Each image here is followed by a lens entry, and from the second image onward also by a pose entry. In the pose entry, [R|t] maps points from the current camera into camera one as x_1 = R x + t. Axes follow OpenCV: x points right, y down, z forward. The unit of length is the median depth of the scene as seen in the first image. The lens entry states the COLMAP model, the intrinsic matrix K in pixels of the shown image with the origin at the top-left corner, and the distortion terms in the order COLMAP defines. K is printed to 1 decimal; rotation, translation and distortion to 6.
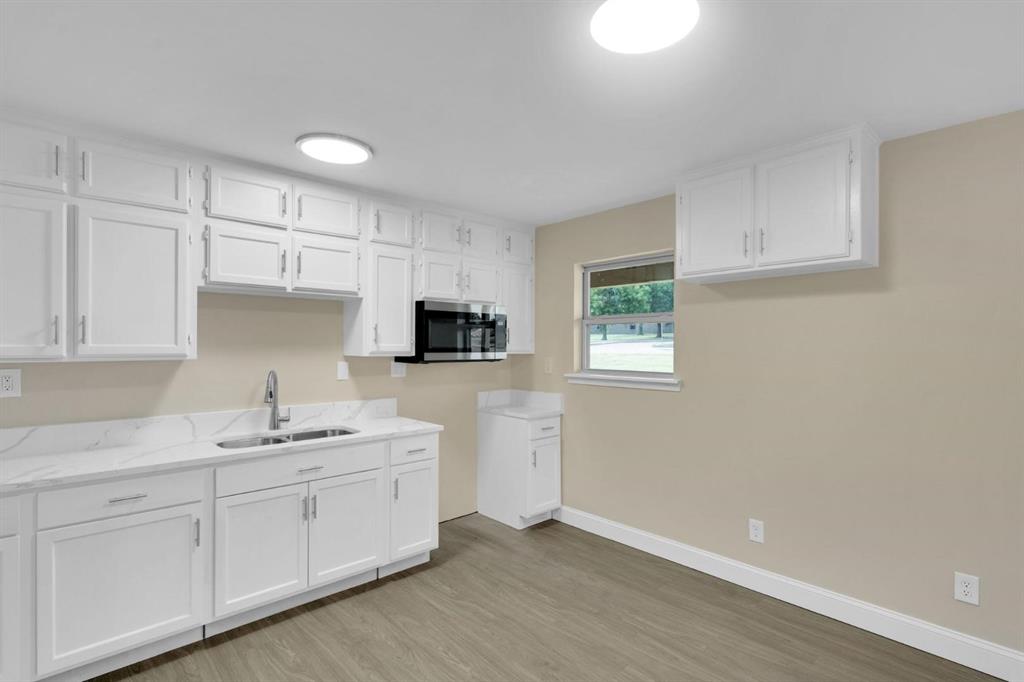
lens RADIAL K [[490.6, 0, 507.2], [0, 490.6, 346.2], [0, 0, 1]] dist [0.002499, -0.000234]
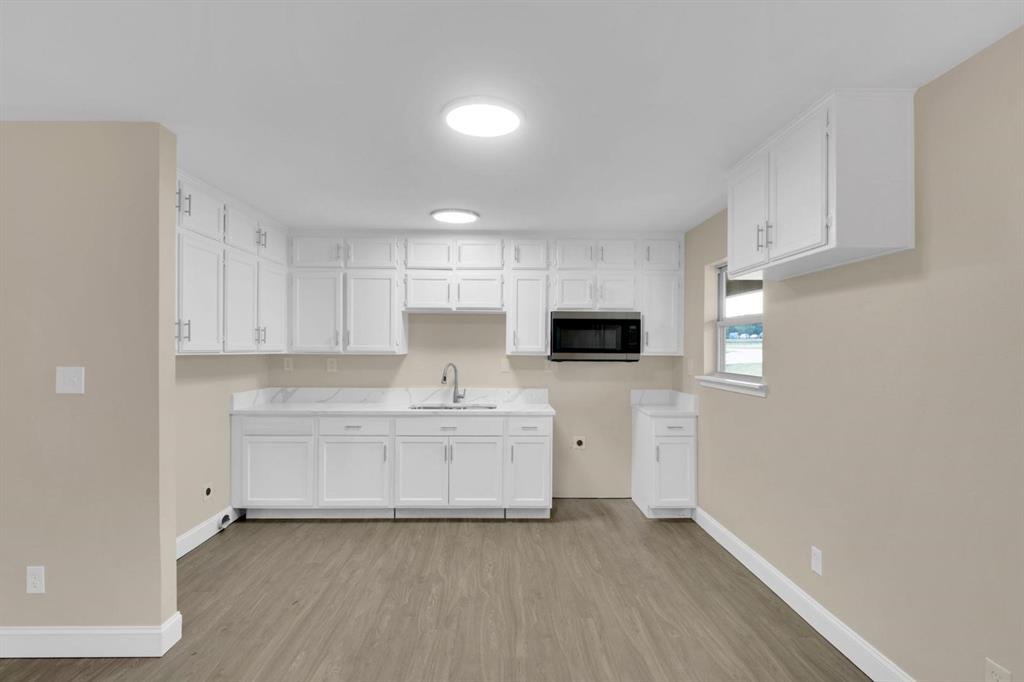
lens RADIAL K [[490.6, 0, 508.3], [0, 490.6, 348.6], [0, 0, 1]] dist [0.002499, -0.000234]
pose [[0.750628, 0.005261, -0.660704, 0.665862], [-0.006085, 0.999981, 0.001049, 0.002407], [0.660697, 0.003233, 0.750646, -0.016921]]
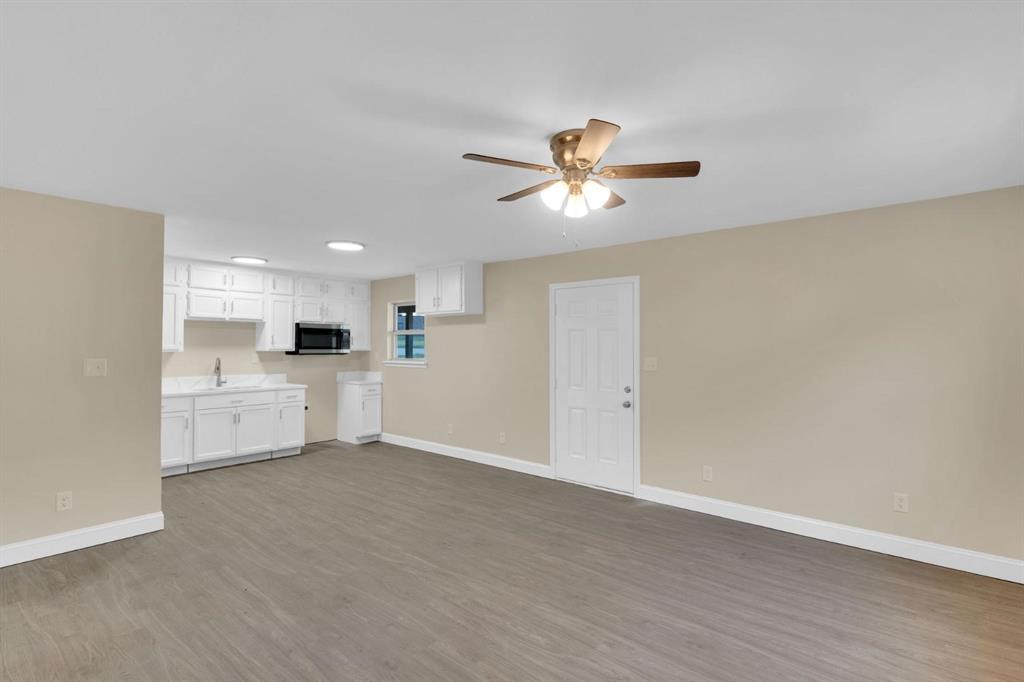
lens RADIAL K [[490.6, 0, 510.2], [0, 490.6, 343.8], [0, 0, 1]] dist [0.002499, -0.000234]
pose [[0.992472, 0.002488, 0.122444, 0.500068], [-0.001458, 0.999963, -0.008502, 0.007268], [-0.122461, 0.008260, 0.992439, -1.229693]]
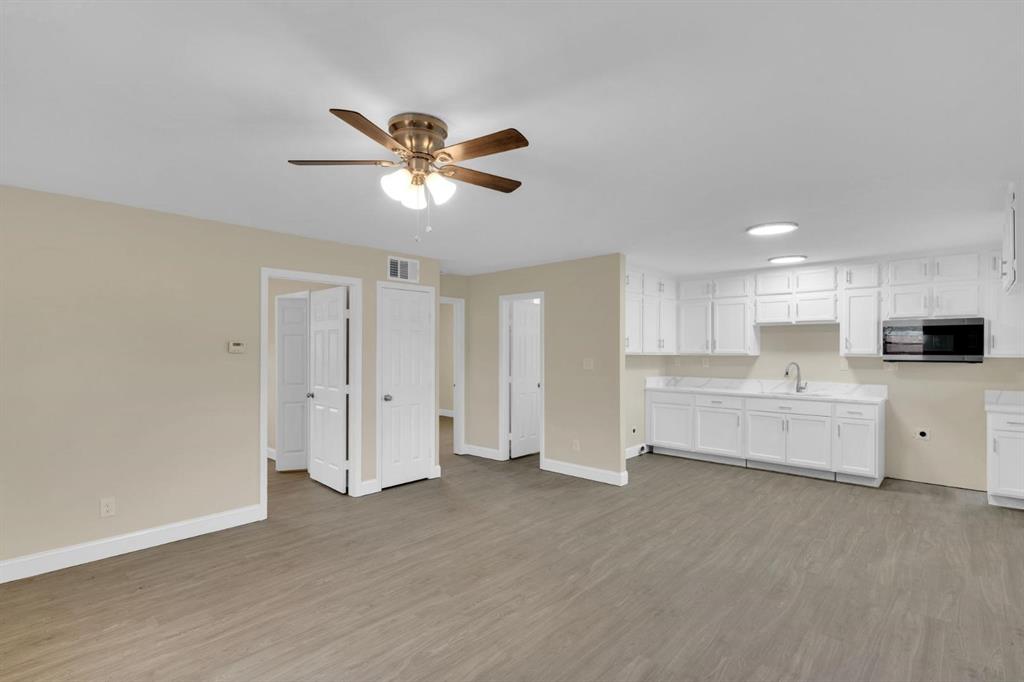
lens RADIAL K [[490.6, 0, 507.1], [0, 490.6, 349.7], [0, 0, 1]] dist [0.002499, -0.000234]
pose [[0.078940, -0.001676, -0.996878, 1.484697], [-0.003510, 0.999992, -0.001959, 0.005835], [0.996873, 0.003653, 0.078933, -0.348413]]
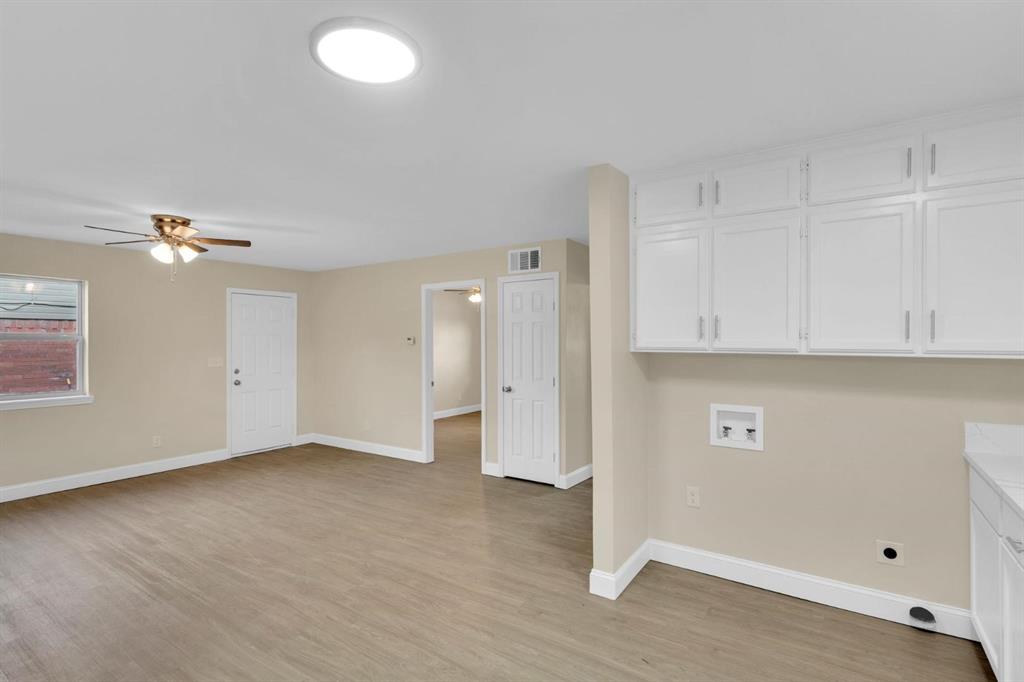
lens RADIAL K [[490.6, 0, 510.8], [0, 490.6, 343.7], [0, 0, 1]] dist [0.002499, -0.000234]
pose [[-0.972077, -0.000121, -0.234661, 0.115262], [-0.001232, 0.999989, 0.004590, -0.000434], [0.234658, 0.004751, -0.972066, 1.116308]]
